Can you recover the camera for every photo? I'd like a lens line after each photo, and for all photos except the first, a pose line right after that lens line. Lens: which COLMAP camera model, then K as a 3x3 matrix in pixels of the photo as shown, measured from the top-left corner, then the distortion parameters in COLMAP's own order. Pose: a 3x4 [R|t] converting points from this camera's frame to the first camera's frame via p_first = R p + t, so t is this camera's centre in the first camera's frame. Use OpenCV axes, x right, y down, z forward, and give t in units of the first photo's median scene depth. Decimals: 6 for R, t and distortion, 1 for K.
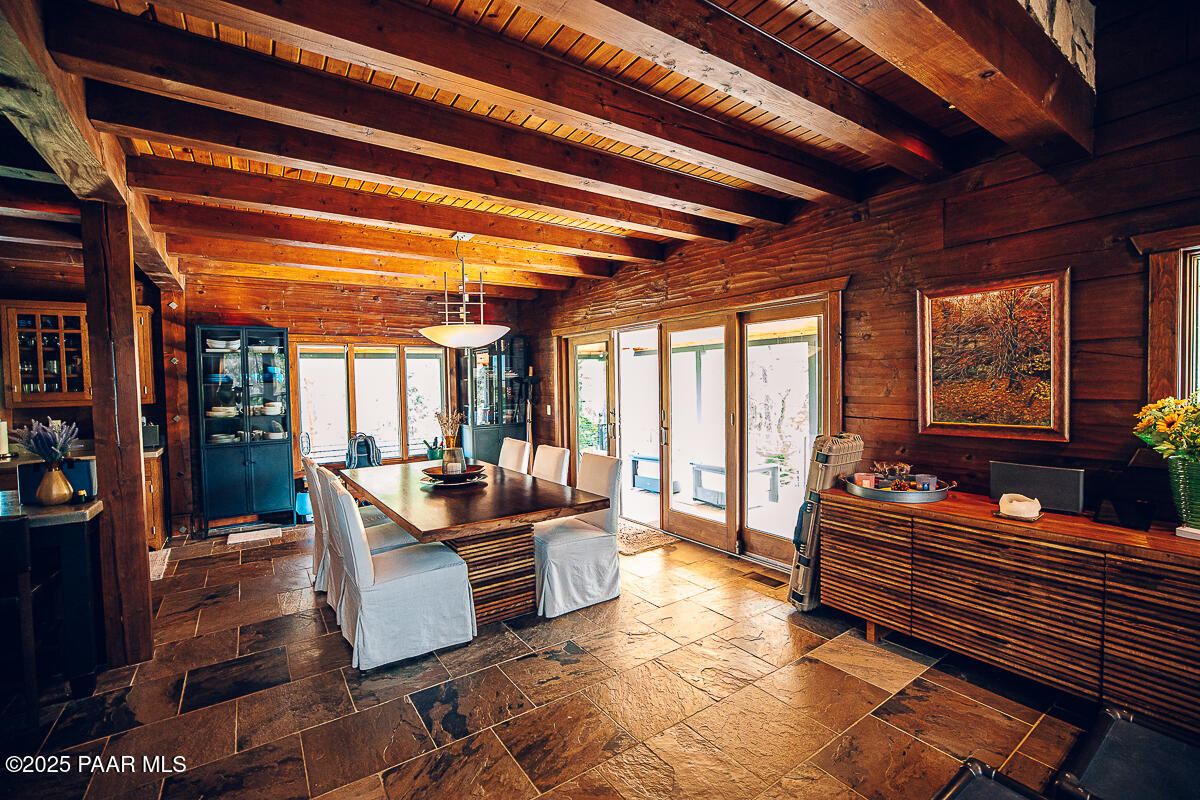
lens RADIAL K [[511.9, 0, 599.3], [0, 511.9, 401.3], [0, 0, 1]] dist [-0.042216, 0.013051]
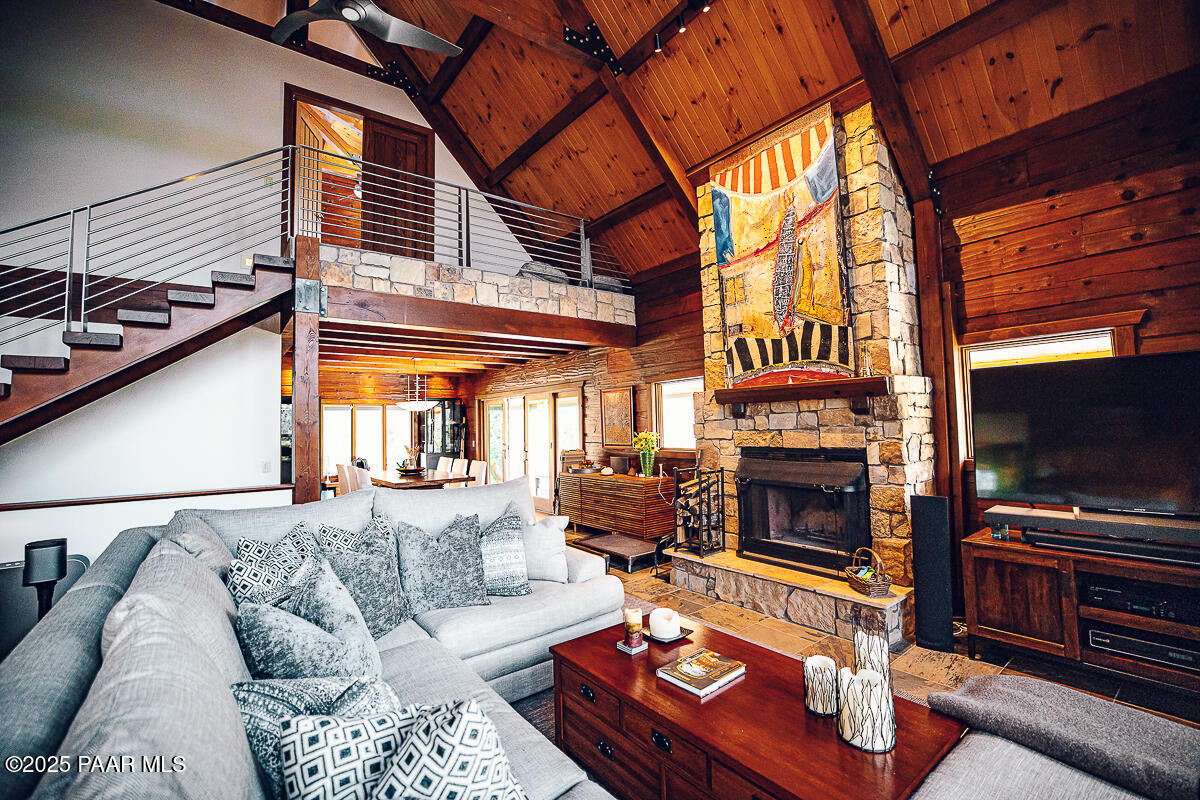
lens RADIAL K [[511.9, 0, 593.8], [0, 511.9, 398.1], [0, 0, 1]] dist [-0.042216, 0.013051]
pose [[0.999372, 0.001231, 0.035418, 0.335374], [0.002002, 0.995839, -0.091108, 0.031822], [-0.035383, 0.091122, 0.995211, -0.969815]]
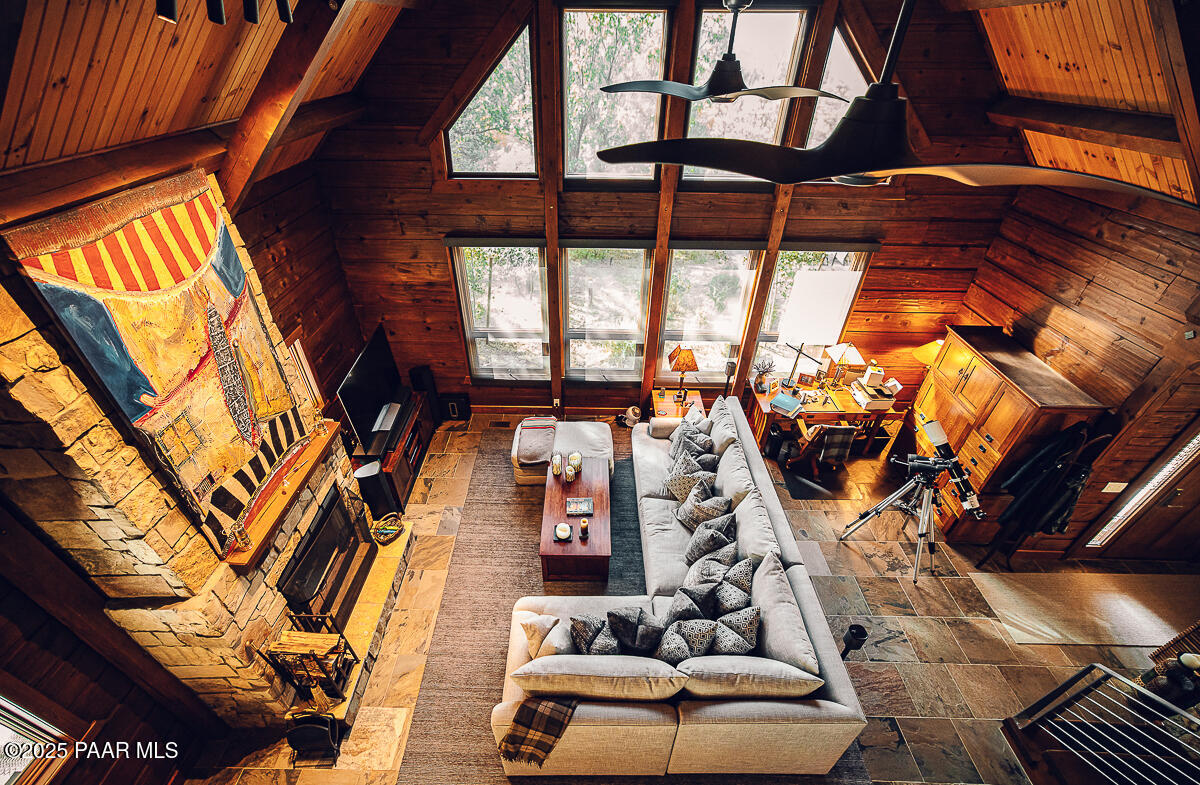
lens RADIAL K [[502.1, 0, 585.8], [0, 502.1, 420.2], [0, 0, 1]] dist [-0.001431, 0.005805]
pose [[-0.814617, -0.344207, 0.466819, -0.066527], [0.036925, 0.772452, 0.633999, -0.702545], [-0.578822, 0.533704, -0.616543, 0.129593]]
